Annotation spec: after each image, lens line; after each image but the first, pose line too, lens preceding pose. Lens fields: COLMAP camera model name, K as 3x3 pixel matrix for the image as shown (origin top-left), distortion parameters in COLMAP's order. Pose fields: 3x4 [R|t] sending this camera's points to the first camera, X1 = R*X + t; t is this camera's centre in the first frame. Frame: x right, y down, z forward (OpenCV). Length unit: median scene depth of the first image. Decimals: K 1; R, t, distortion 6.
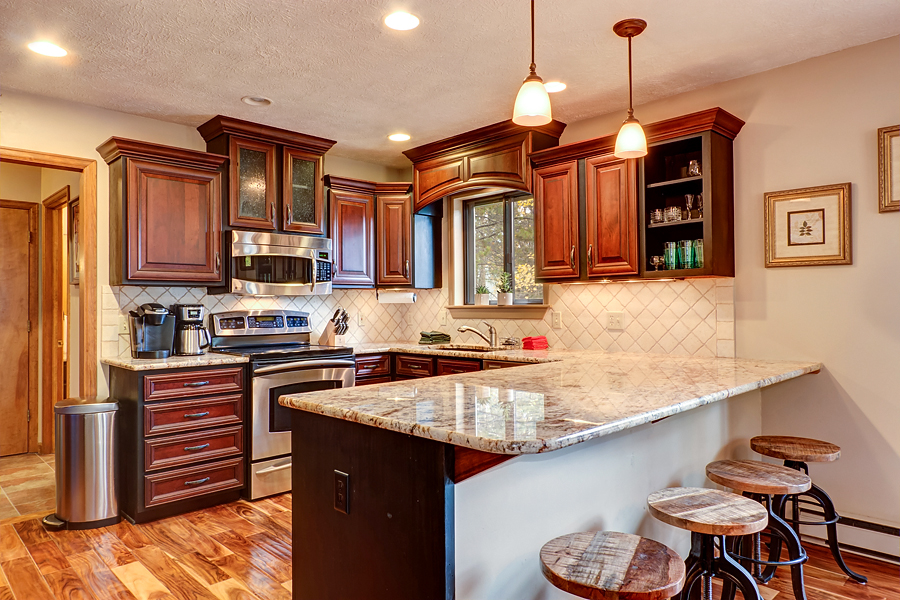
lens RADIAL K [[575.5, 0, 451.8], [0, 575.5, 297.2], [0, 0, 1]] dist [-0.002295, 0.001870]
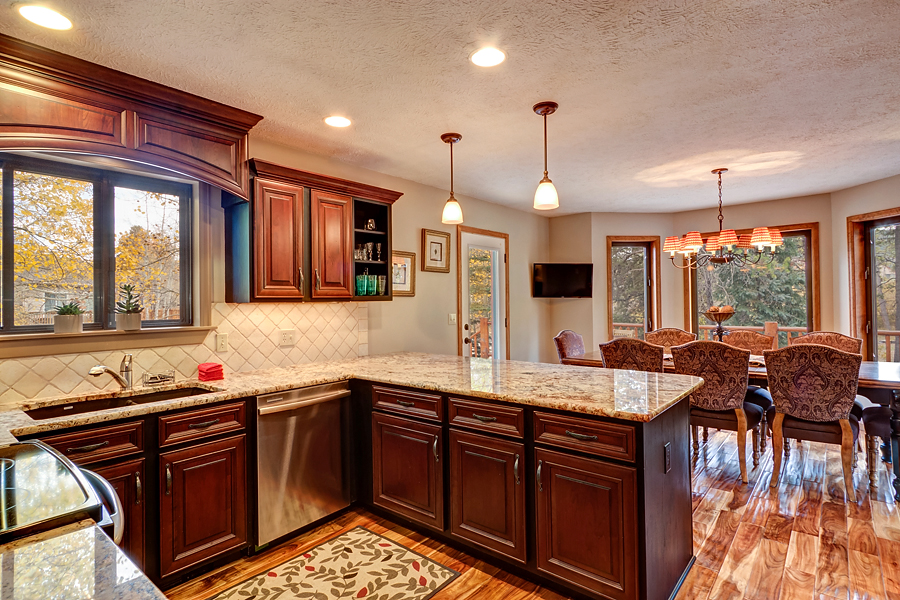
lens RADIAL K [[454.3, 0, 451.8], [0, 454.3, 299.8], [0, 0, 1]] dist [0.014413, 0.000474]
pose [[-0.097631, 0.012194, 0.995148, -0.607237], [-0.001975, 0.999921, -0.012446, -0.020734], [-0.995221, -0.003181, -0.097600, 0.771836]]
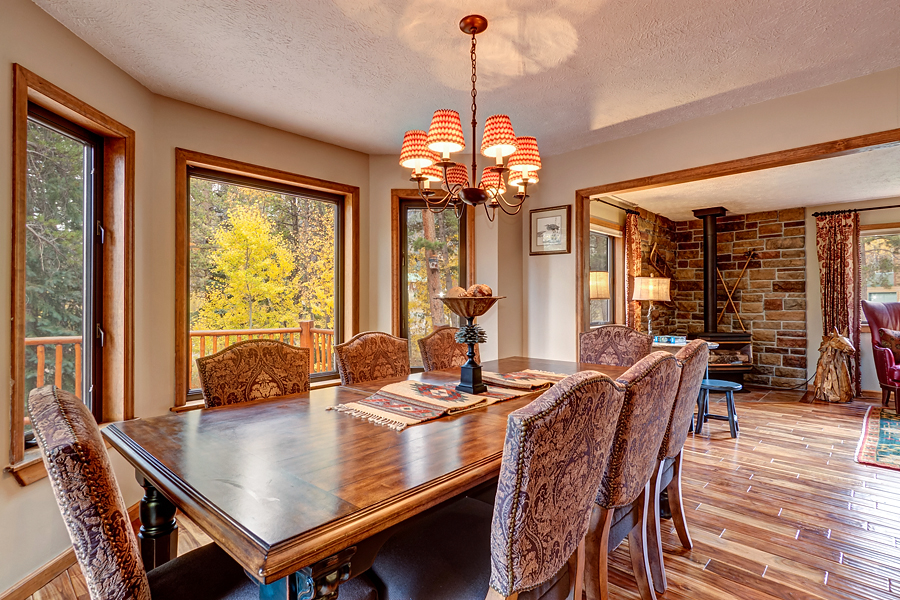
lens RADIAL K [[448.4, 0, 445.7], [0, 448.4, 297.0], [0, 0, 1]] dist [0.002135, -0.002354]
pose [[-0.999316, 0.005779, -0.036519, 0.454849], [0.006736, 0.999636, -0.026141, 0.006093], [0.036354, -0.026369, -0.998991, 0.578380]]
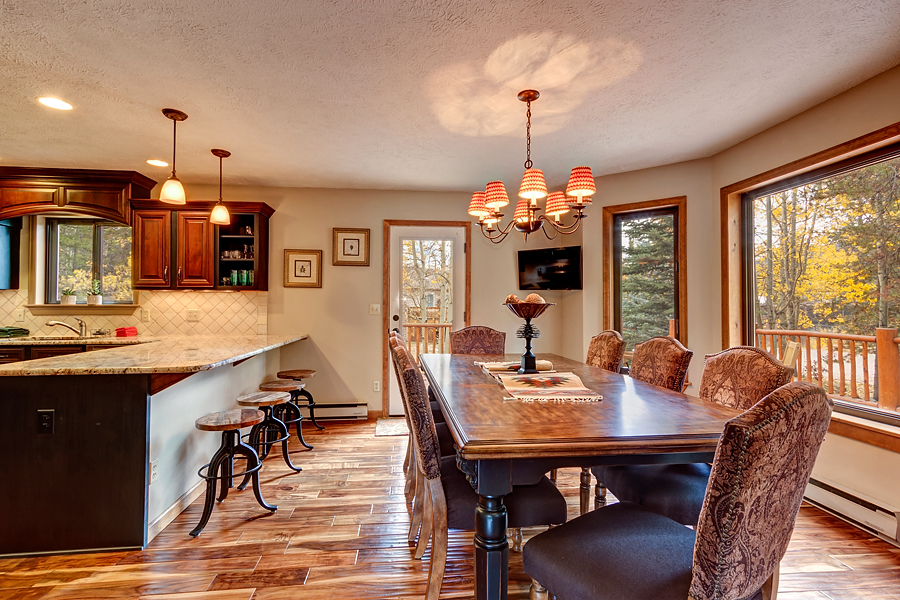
lens RADIAL K [[423.7, 0, 449.1], [0, 423.7, 298.2], [0, 0, 1]] dist [0.001497, -0.000348]
pose [[0.612012, 0.022460, 0.790530, -0.209688], [-0.018737, 0.999728, -0.013898, -0.002926], [-0.790627, -0.006306, 0.612266, -0.276281]]
